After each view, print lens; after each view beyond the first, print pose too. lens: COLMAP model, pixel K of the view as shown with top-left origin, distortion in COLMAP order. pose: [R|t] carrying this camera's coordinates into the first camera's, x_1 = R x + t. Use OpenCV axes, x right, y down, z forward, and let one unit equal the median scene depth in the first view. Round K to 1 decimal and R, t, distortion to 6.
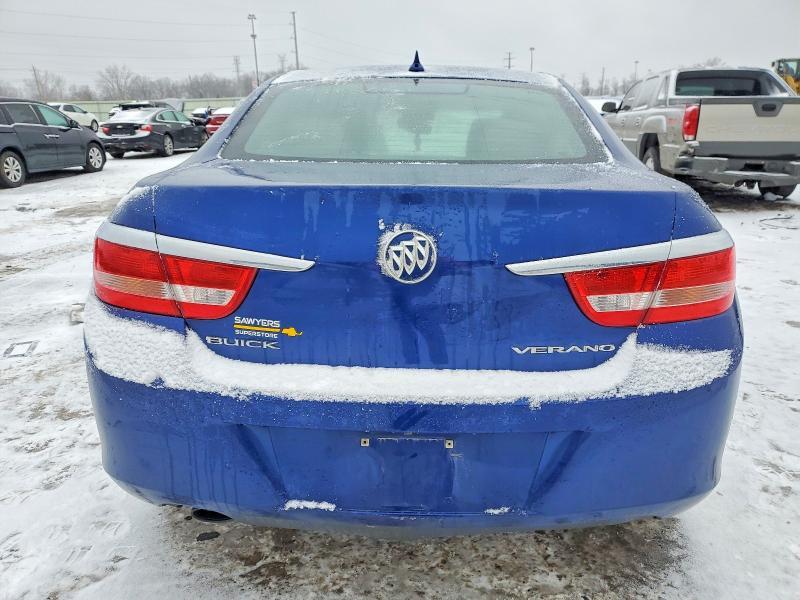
lens RADIAL K [[636.6, 0, 400.0], [0, 636.6, 300.0], [0, 0, 1]] dist [0.024887, 0.002476]
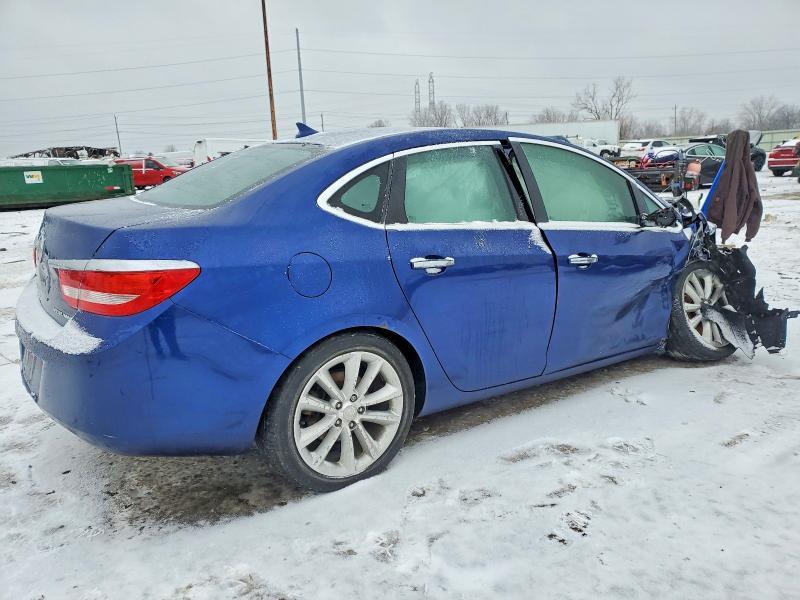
lens RADIAL K [[636.6, 0, 400.0], [0, 636.6, 300.0], [0, 0, 1]] dist [0.024887, 0.002476]
pose [[0.597840, 0.171958, -0.782955, 1.511905], [-0.208127, 0.976523, 0.055551, -0.169867], [0.774125, 0.129744, 0.619594, 0.461118]]
